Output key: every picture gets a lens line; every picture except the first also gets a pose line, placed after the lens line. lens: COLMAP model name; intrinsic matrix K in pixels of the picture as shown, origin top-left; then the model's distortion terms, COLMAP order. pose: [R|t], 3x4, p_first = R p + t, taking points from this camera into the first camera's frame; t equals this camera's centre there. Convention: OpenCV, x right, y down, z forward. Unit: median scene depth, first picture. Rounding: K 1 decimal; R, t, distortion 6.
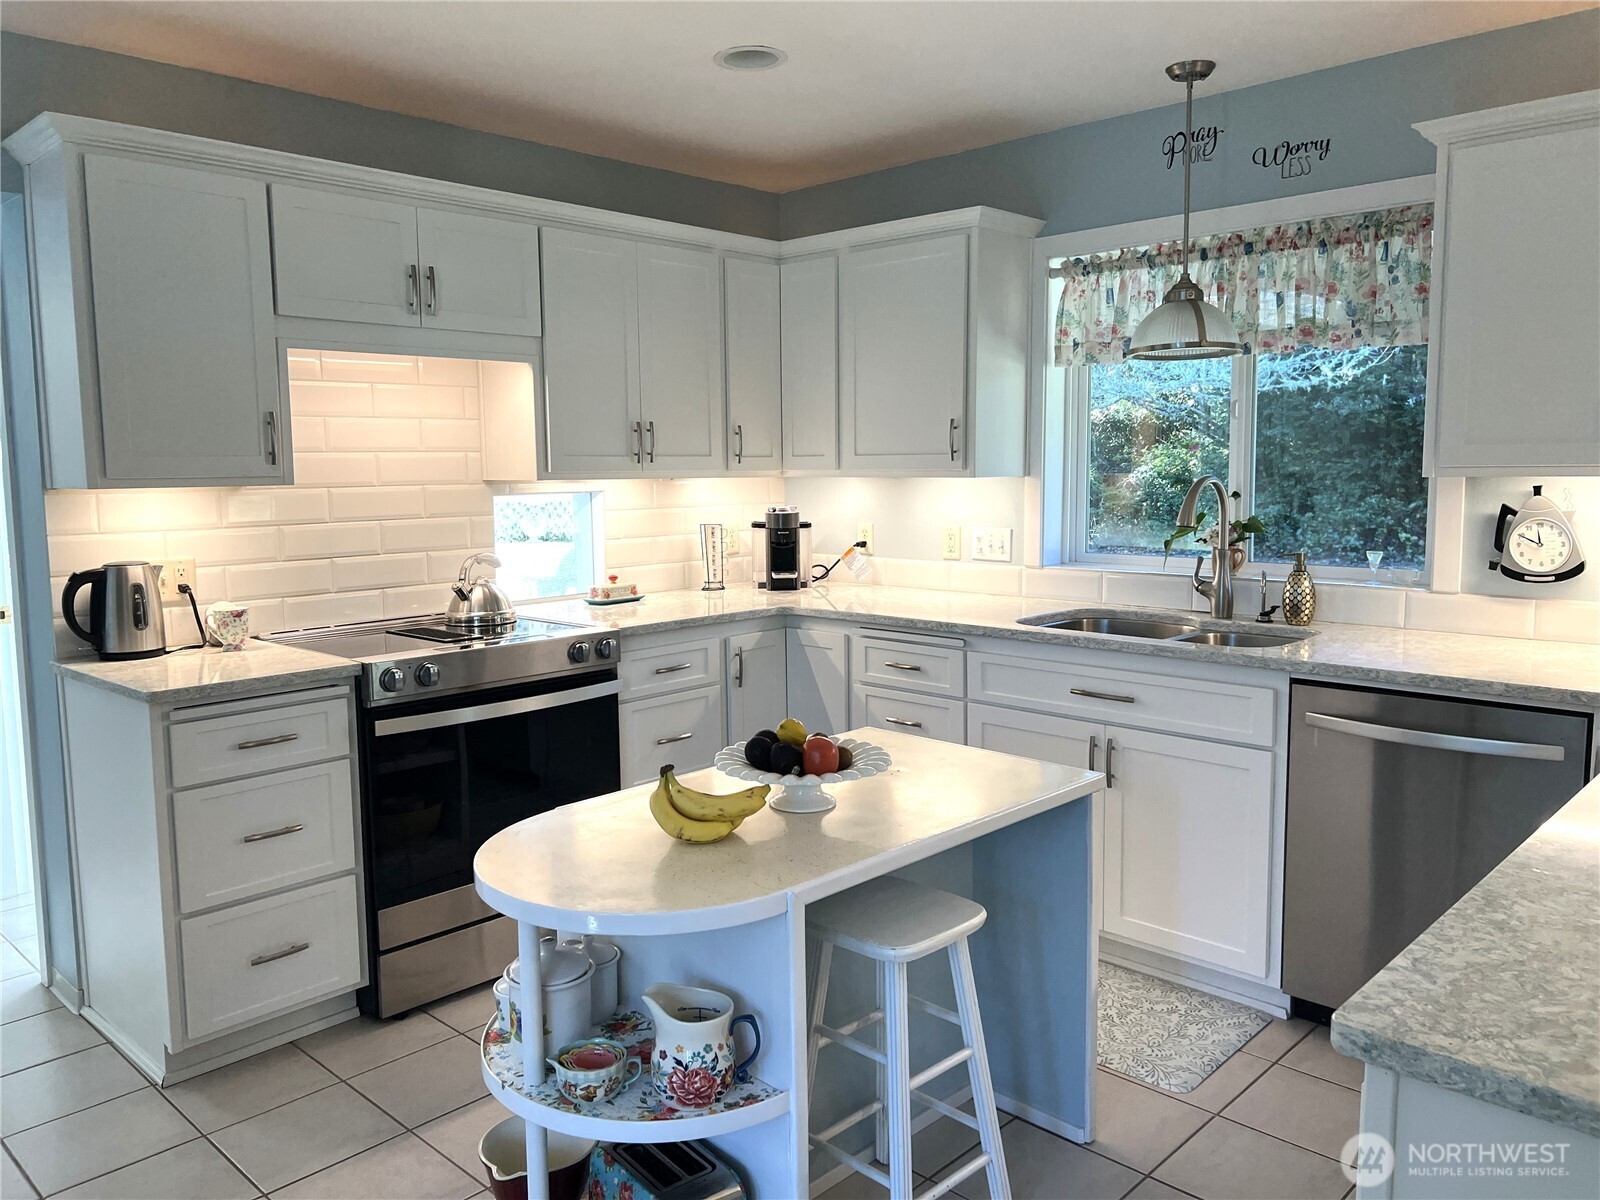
lens RADIAL K [[1205.6, 0, 792.9], [0, 1205.6, 602.0], [0, 0, 1]] dist [0.051728, -0.001517]
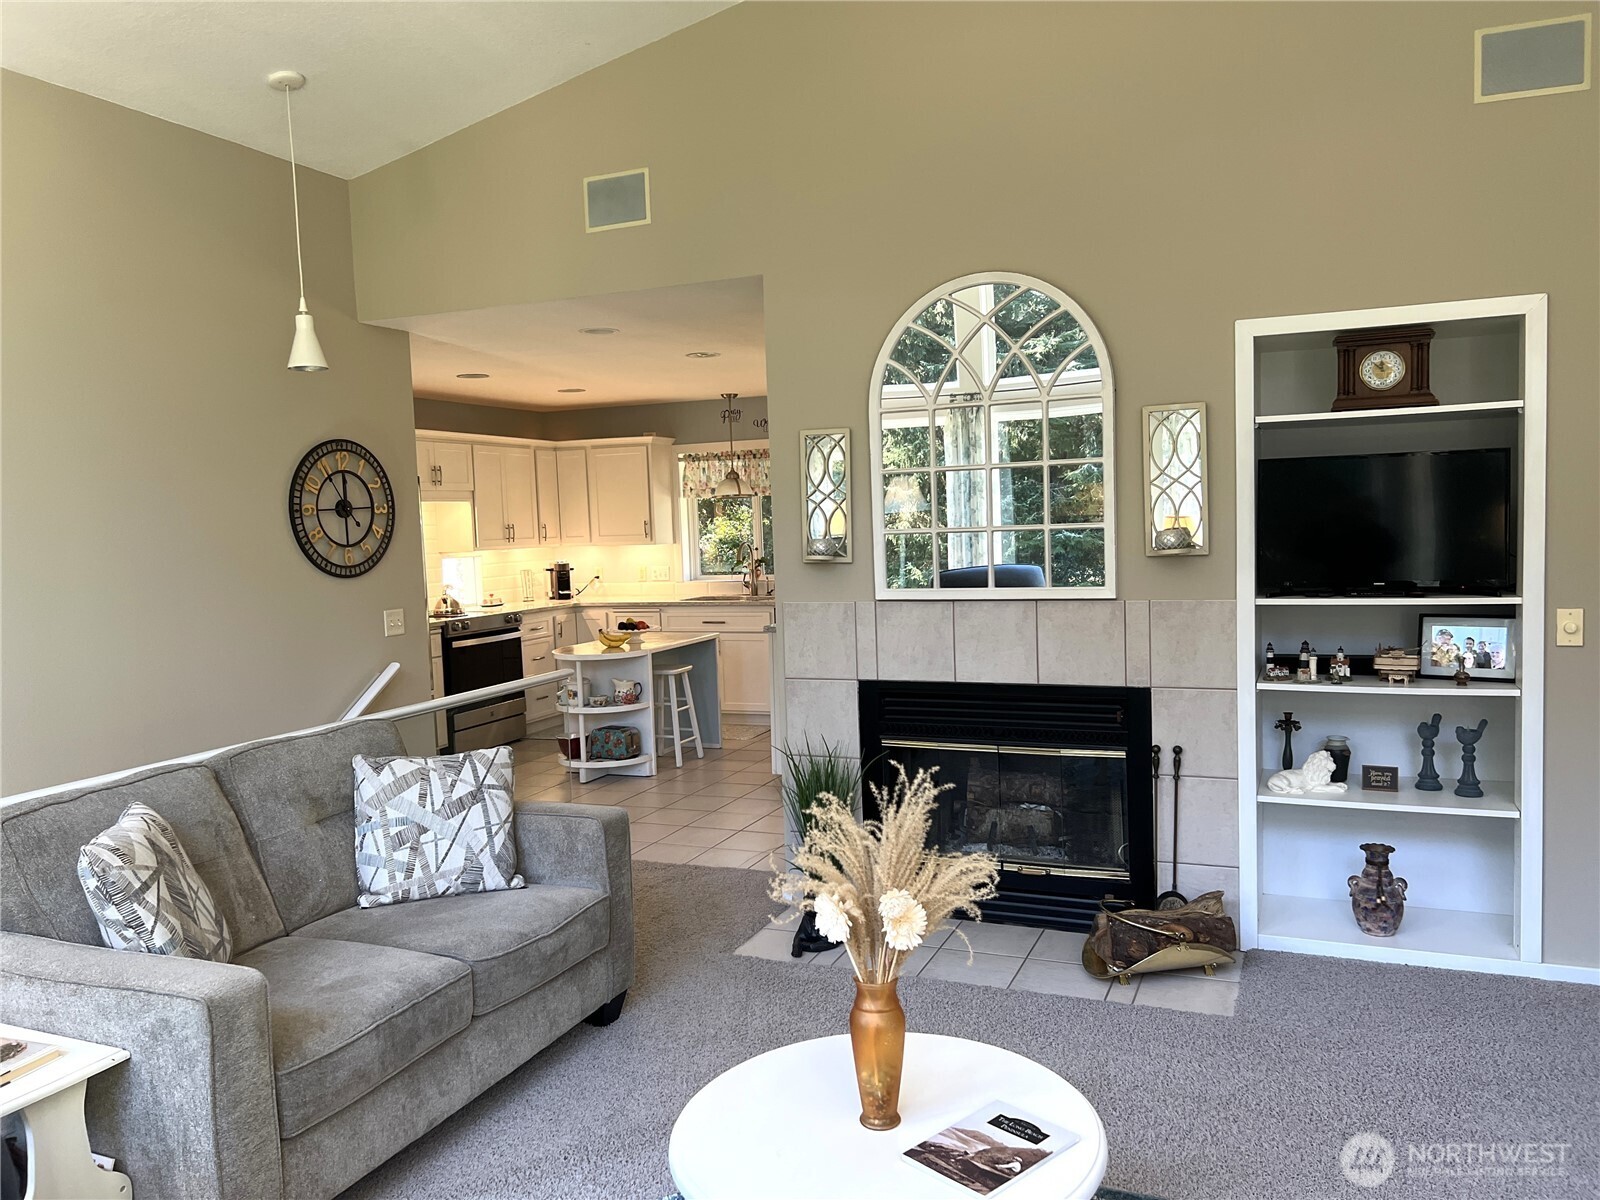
lens RADIAL K [[1205.6, 0, 800.3], [0, 1205.6, 601.3], [0, 0, 1]] dist [0.051728, -0.001517]
pose [[0.935407, -0.043831, 0.350847, -0.431856], [0.063879, 0.996908, -0.045768, 0.139291], [-0.347756, 0.065223, 0.935314, -1.357967]]
